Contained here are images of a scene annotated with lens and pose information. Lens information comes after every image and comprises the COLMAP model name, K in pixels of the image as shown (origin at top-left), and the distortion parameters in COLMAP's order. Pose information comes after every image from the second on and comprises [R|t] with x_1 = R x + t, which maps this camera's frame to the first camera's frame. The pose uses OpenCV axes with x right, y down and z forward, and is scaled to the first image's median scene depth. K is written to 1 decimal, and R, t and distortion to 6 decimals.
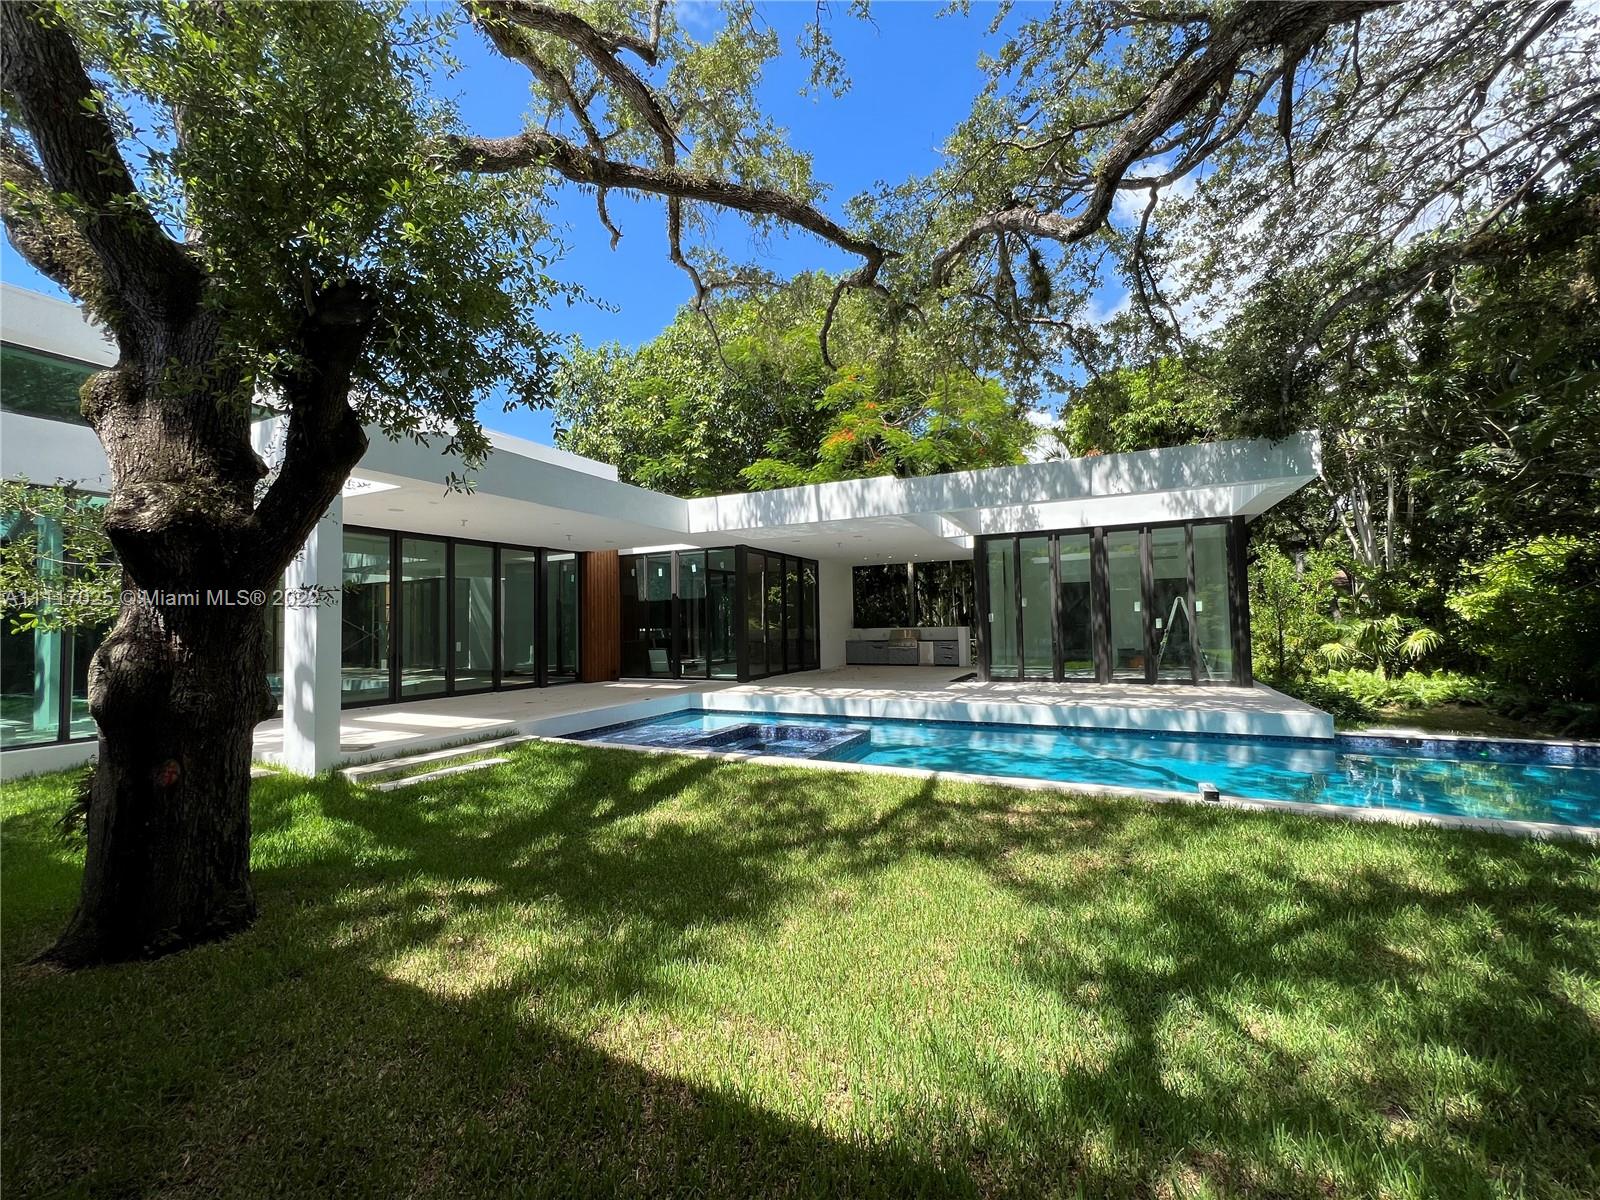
lens RADIAL K [[642.3, 0, 800.0], [0, 642.3, 600.0], [0, 0, 1]] dist [-0.000532, 0.000111]
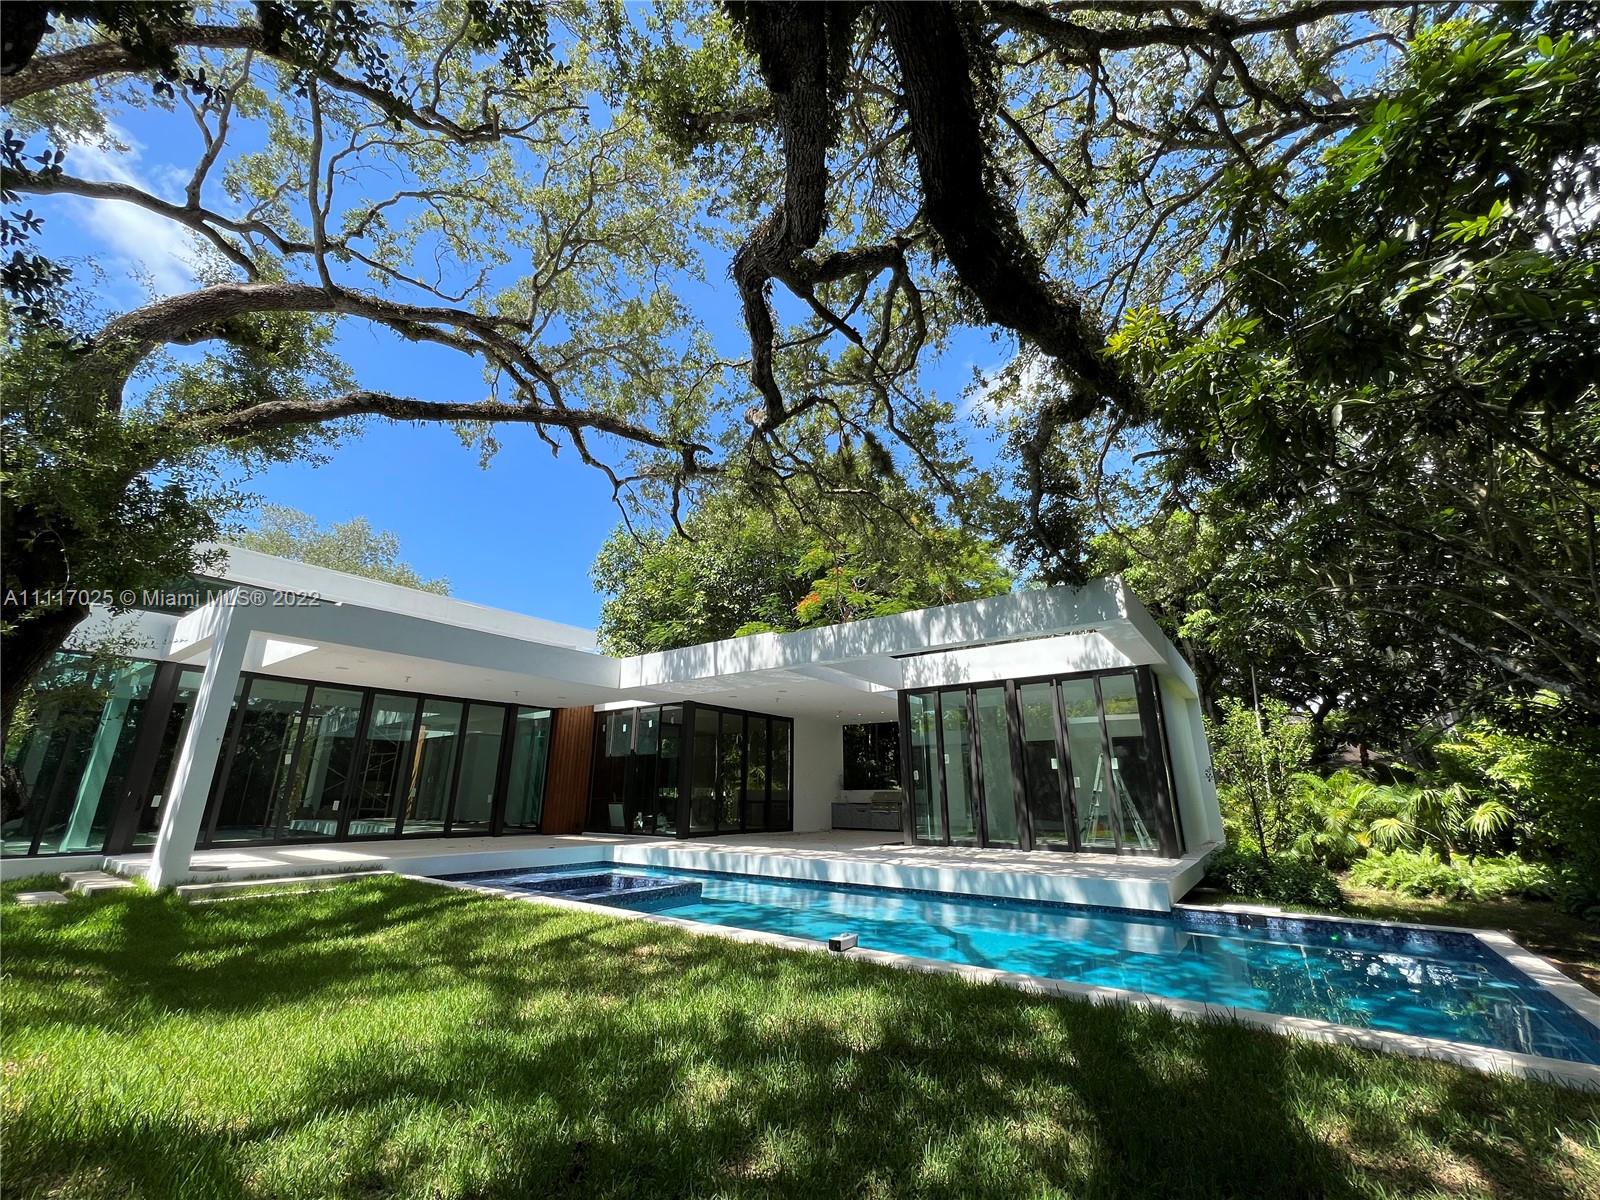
lens RADIAL K [[642.2, 0, 802.8], [0, 642.2, 595.4], [0, 0, 1]] dist [-0.001356, 0.000005]
pose [[0.984510, -0.031177, -0.172532, 0.394633], [-0.015193, 0.965190, -0.261110, 0.027757], [0.174666, 0.259686, 0.949766, -0.023264]]
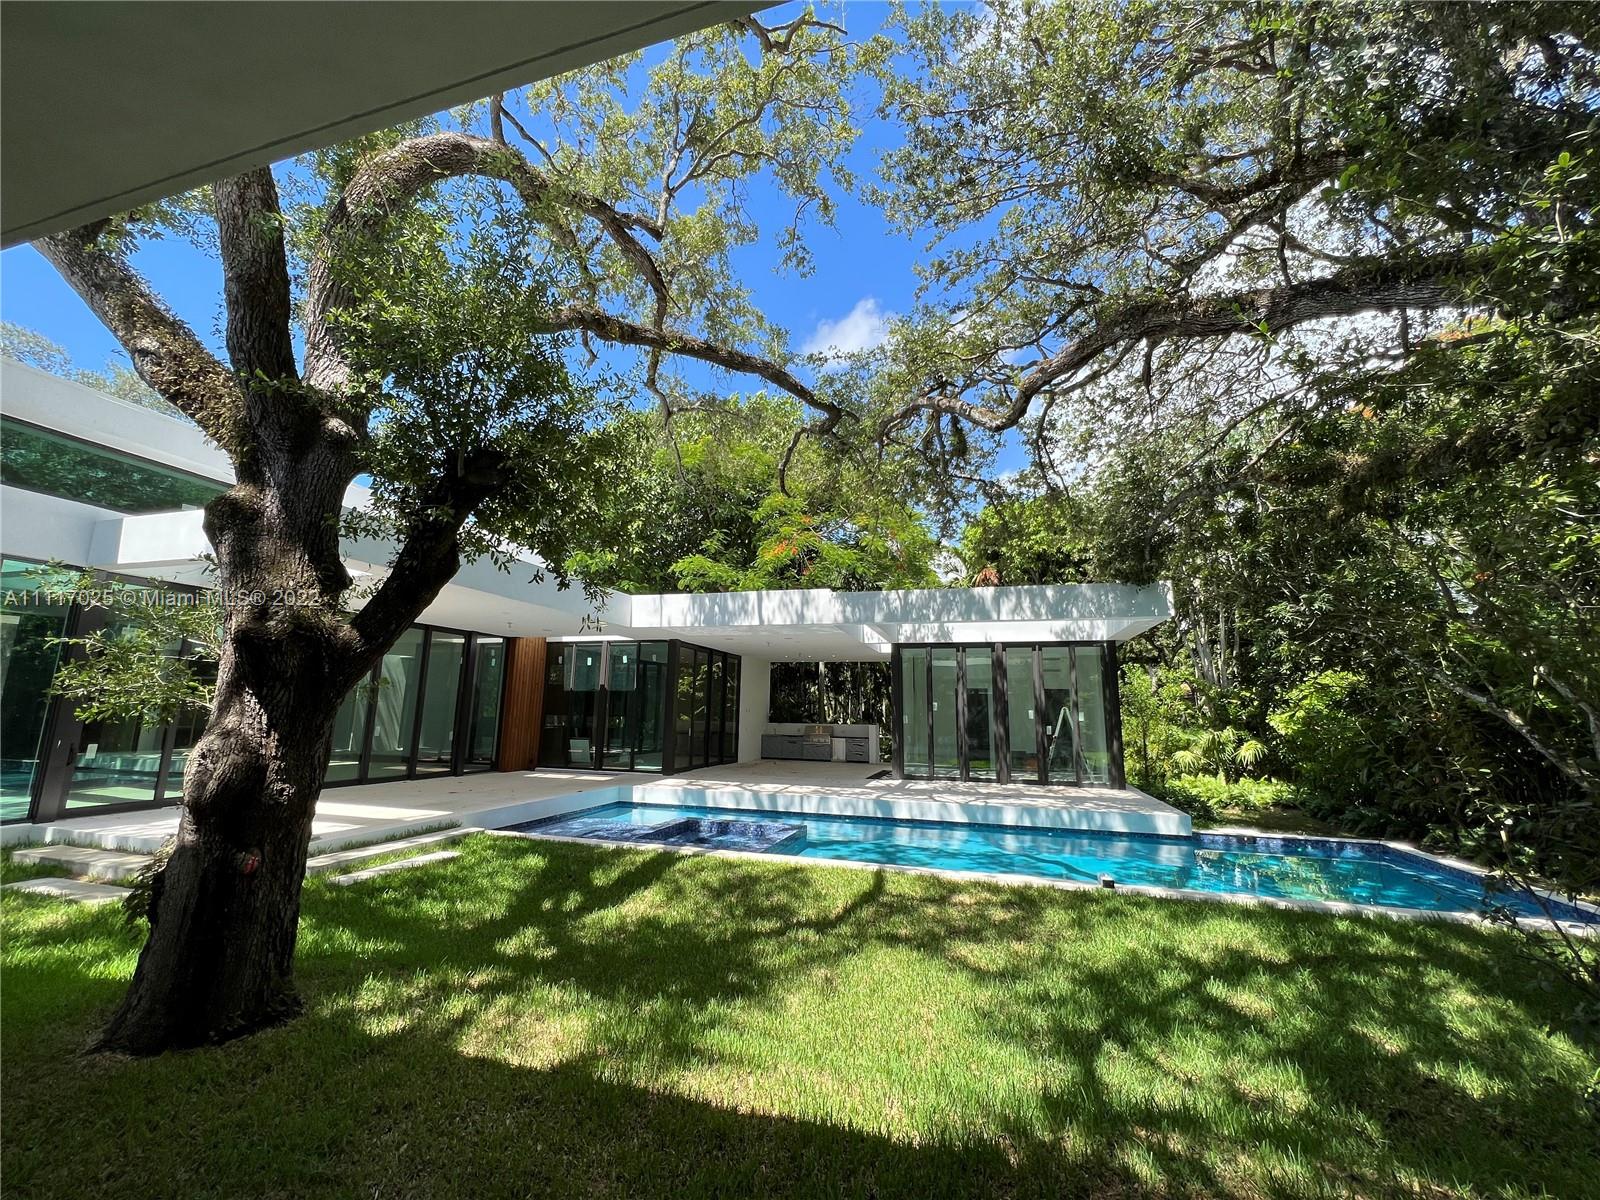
lens RADIAL K [[640.7, 0, 801.4], [0, 640.7, 599.7], [0, 0, 1]] dist [-0.002358, -0.000269]
pose [[0.985315, 0.064852, 0.157952, -0.081790], [-0.042420, 0.989034, -0.141463, -0.016111], [-0.165395, 0.132686, 0.977261, -0.080465]]
